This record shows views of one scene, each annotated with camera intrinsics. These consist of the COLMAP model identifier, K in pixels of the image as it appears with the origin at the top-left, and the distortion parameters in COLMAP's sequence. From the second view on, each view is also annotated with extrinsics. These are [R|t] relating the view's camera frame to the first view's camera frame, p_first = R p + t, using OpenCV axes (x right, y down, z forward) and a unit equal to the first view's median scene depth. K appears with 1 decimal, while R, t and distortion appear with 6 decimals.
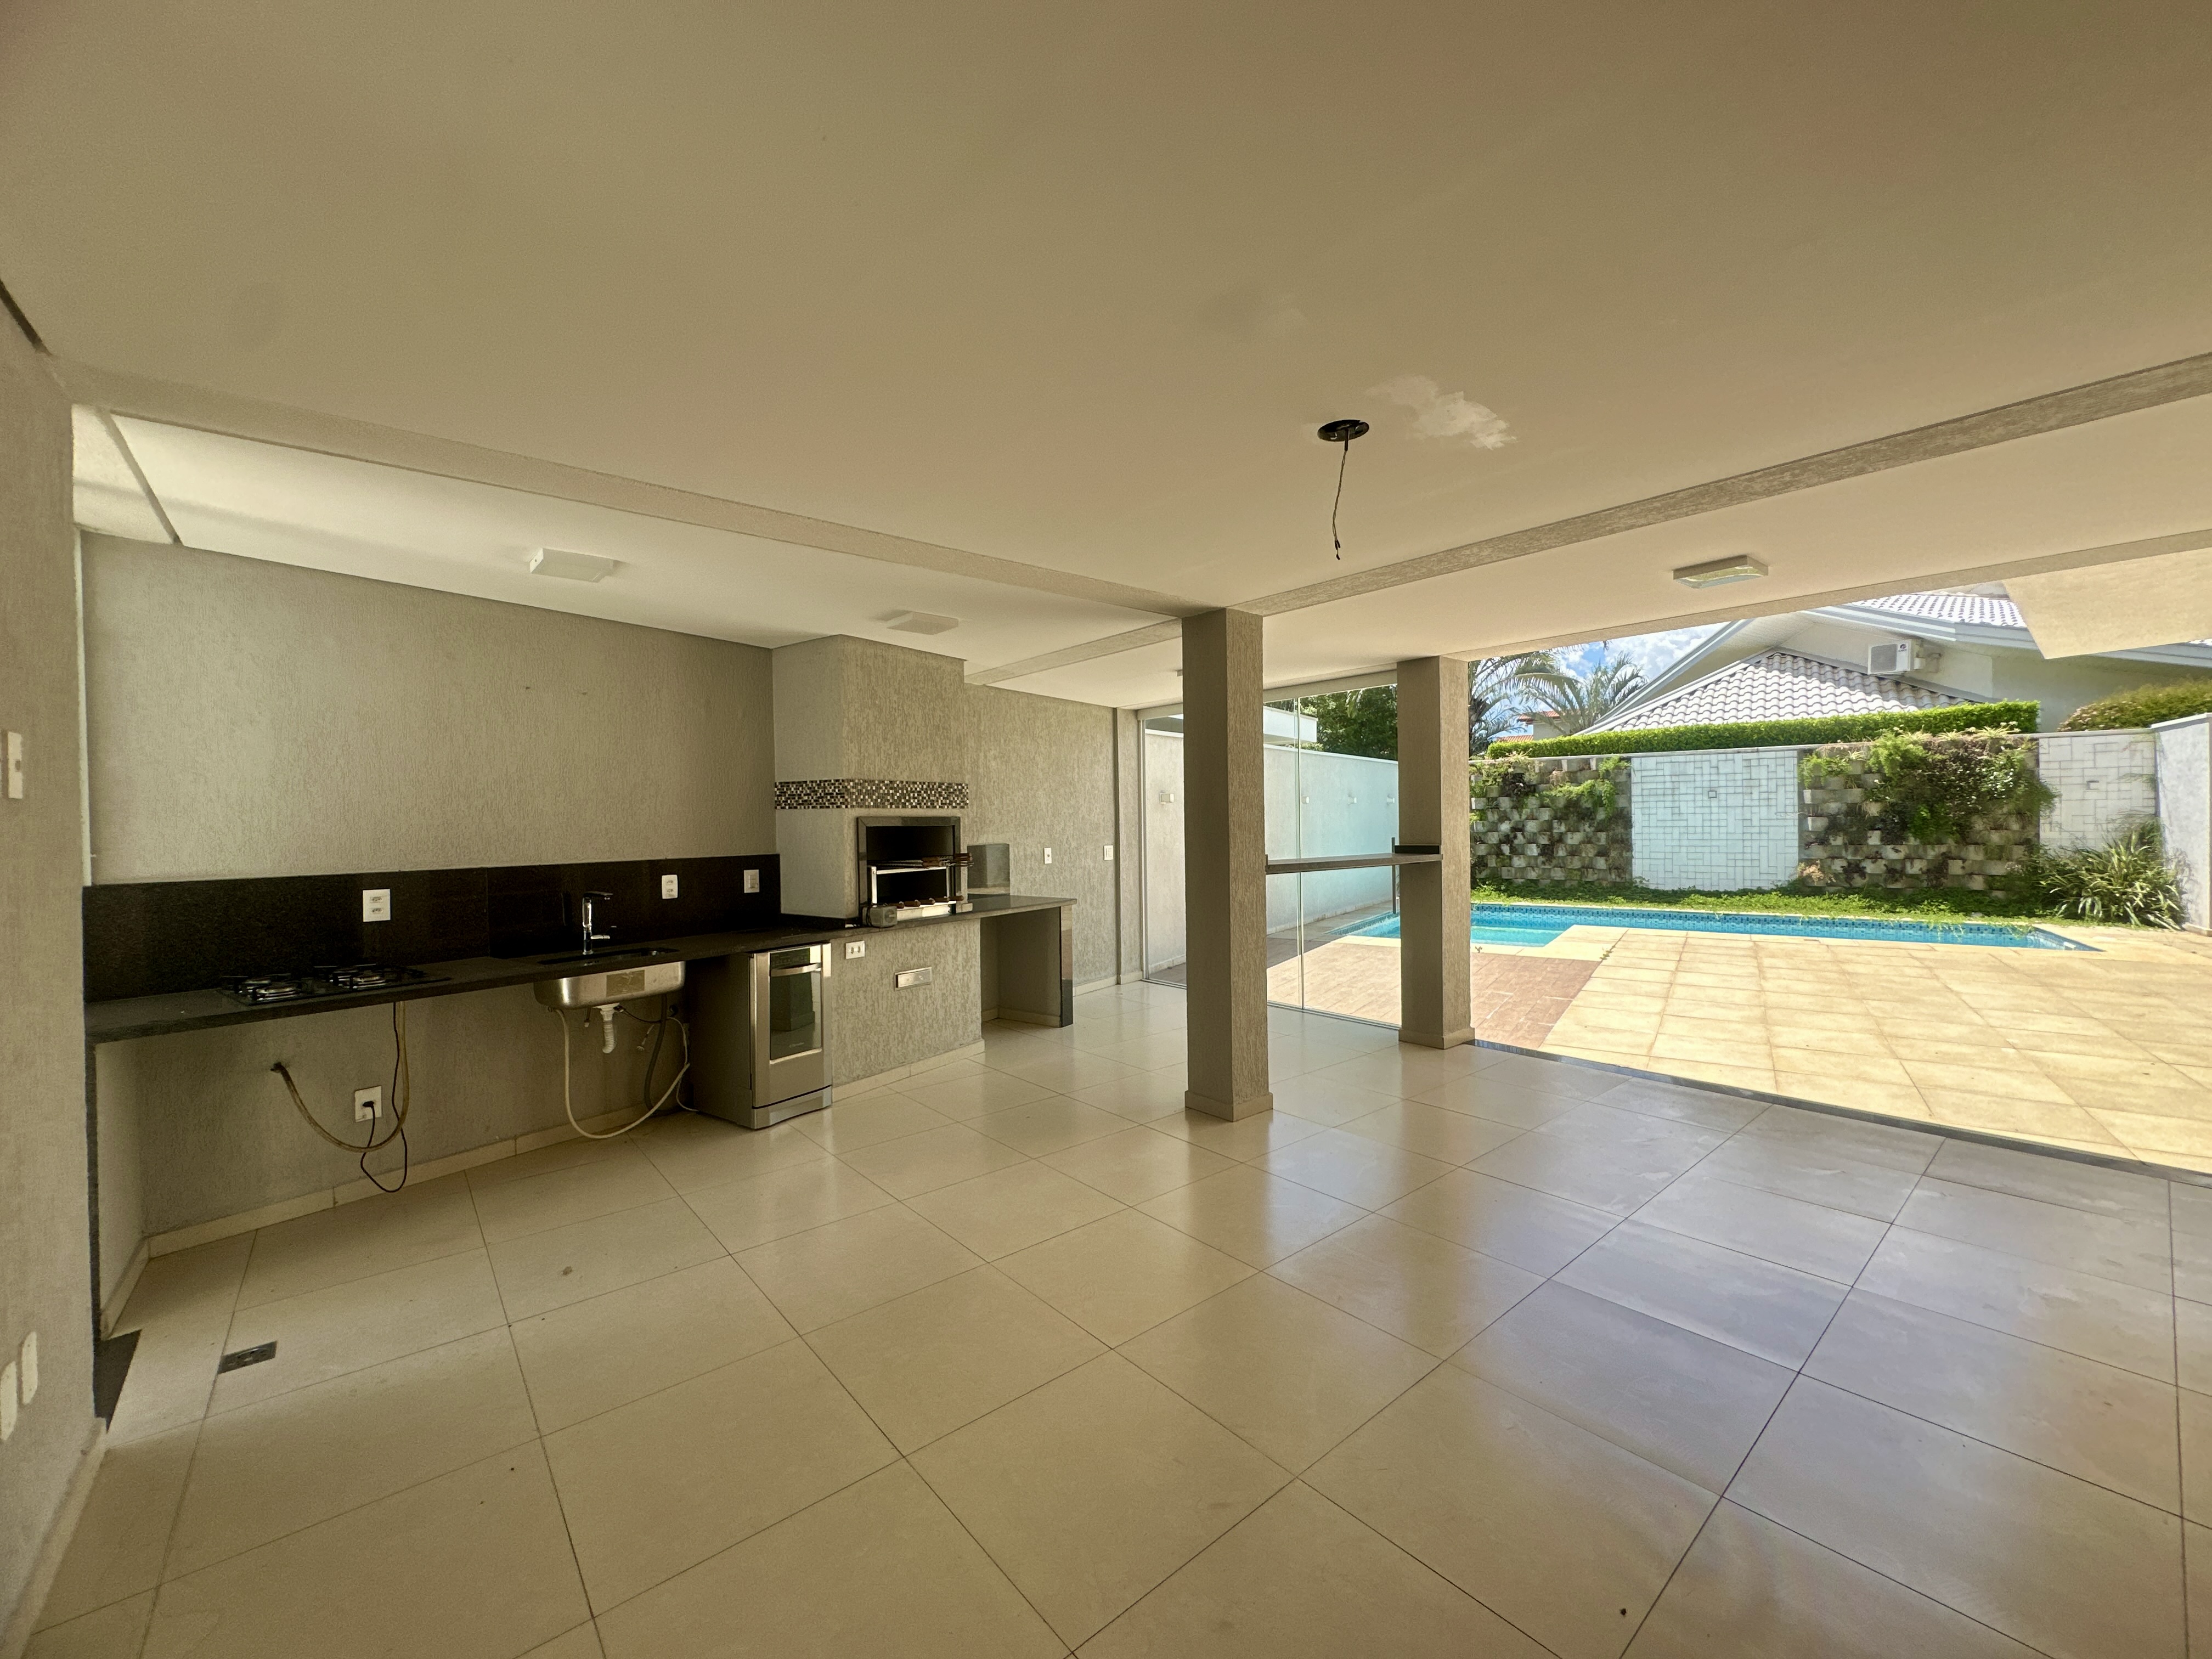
lens RADIAL K [[887.6, 0, 1104.4], [0, 887.6, 831.1], [0, 0, 1]] dist [-0.002235, 0.001656]
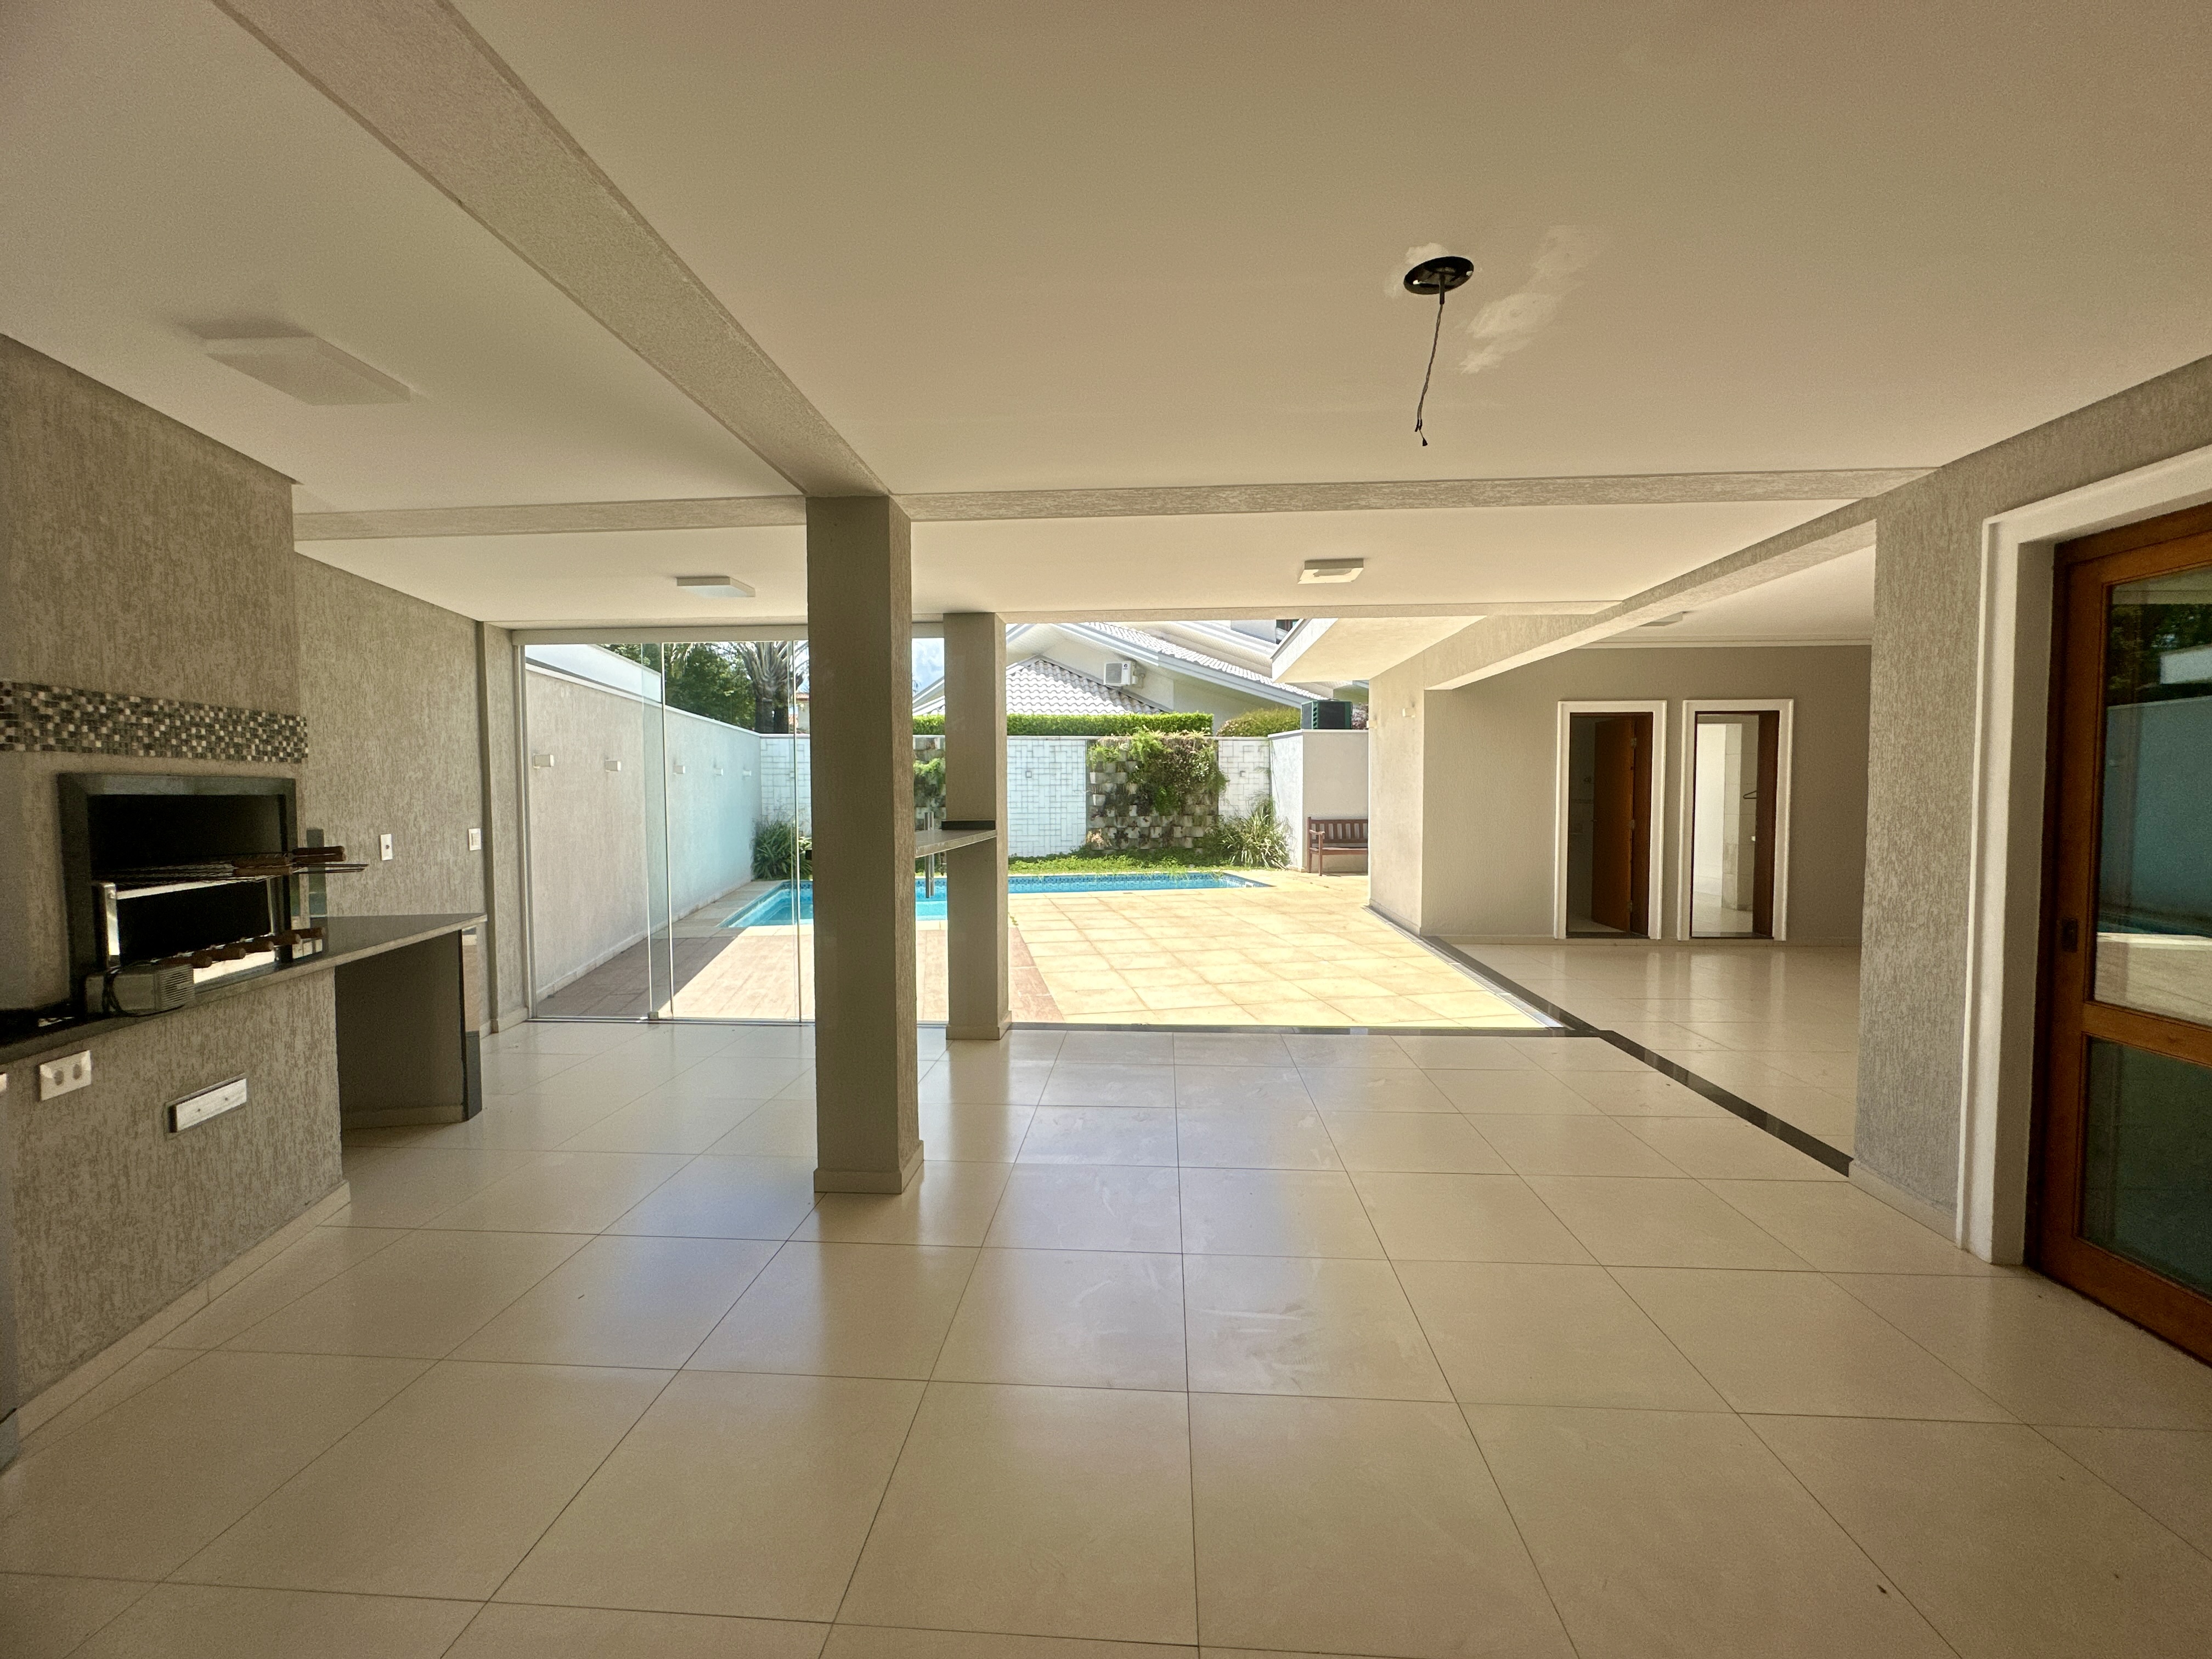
lens RADIAL K [[887.6, 0, 1108.8], [0, 887.6, 831.5], [0, 0, 1]] dist [-0.002235, 0.001656]
pose [[0.691899, -0.022567, 0.721642, -0.211641], [0.003048, 0.999594, 0.028337, 0.001917], [-0.721988, -0.017407, 0.691687, 0.288772]]
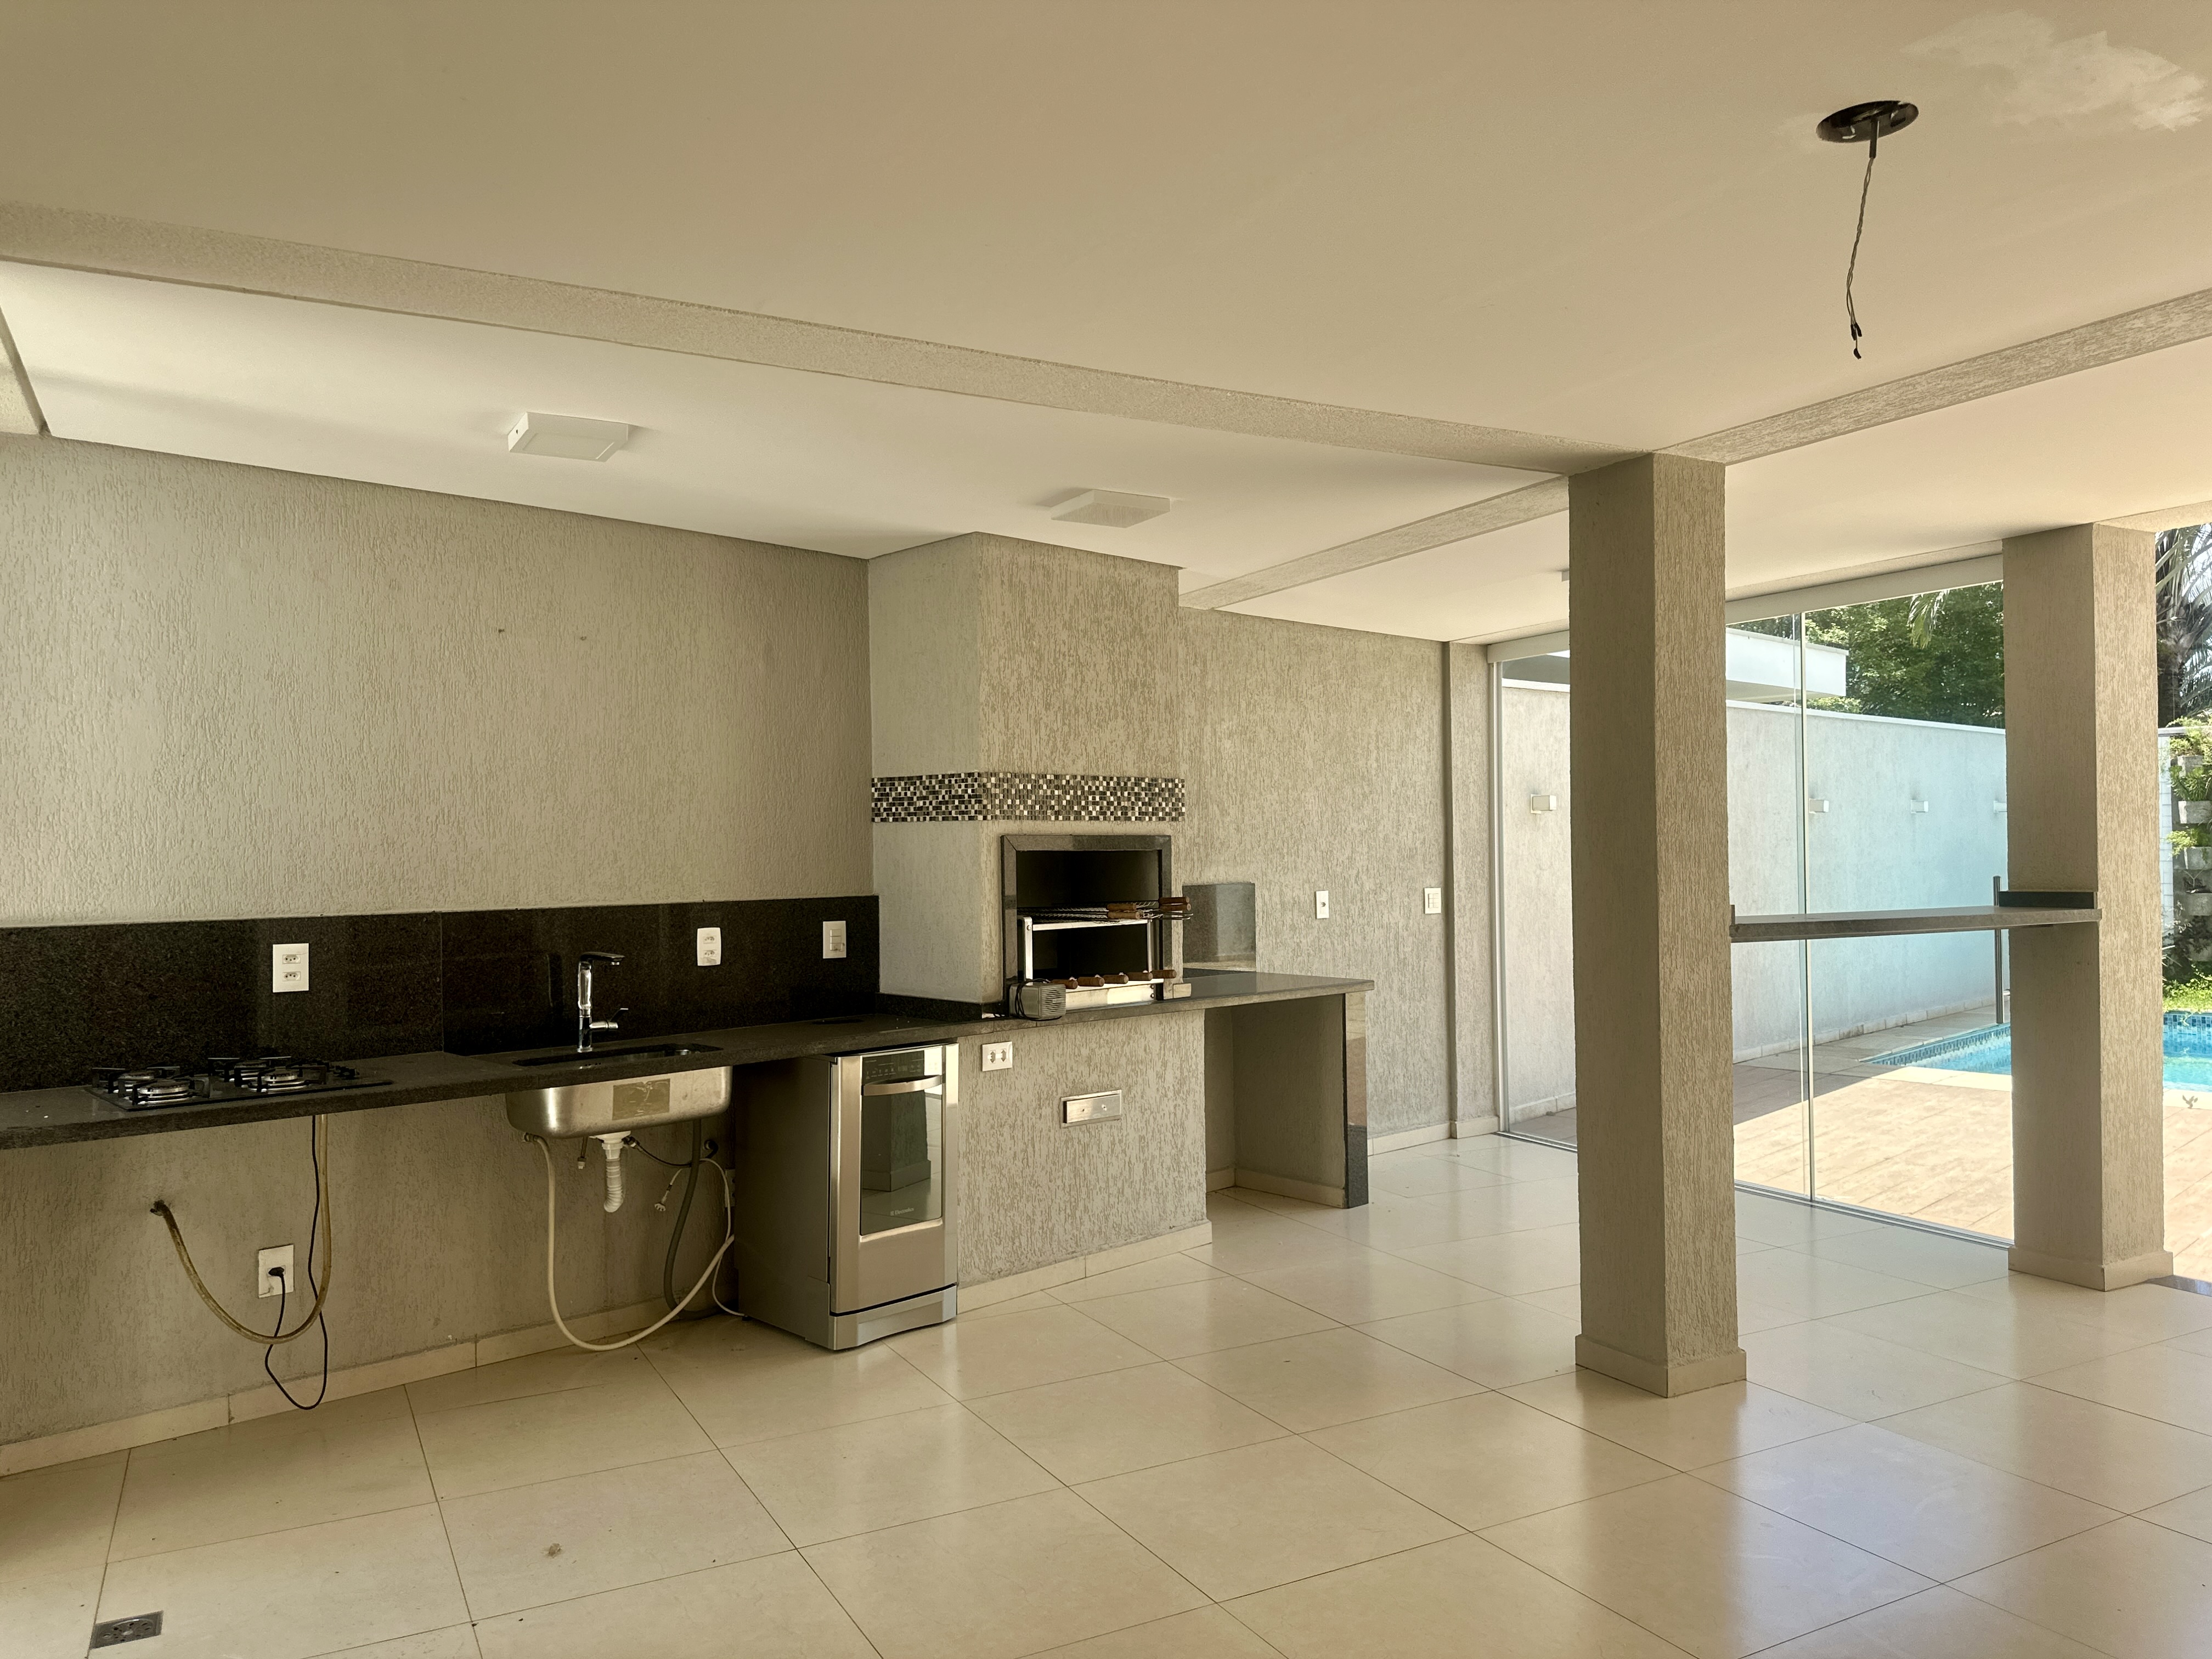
lens RADIAL K [[1565.5, 0, 1104.1], [0, 1565.5, 835.1], [0, 0, 1]] dist [0.093030, -0.103785]
pose [[0.979192, 0.000634, -0.202933, 0.003878], [-0.004430, 0.999824, -0.018256, 0.003001], [0.202886, 0.018775, 0.979022, -0.020674]]
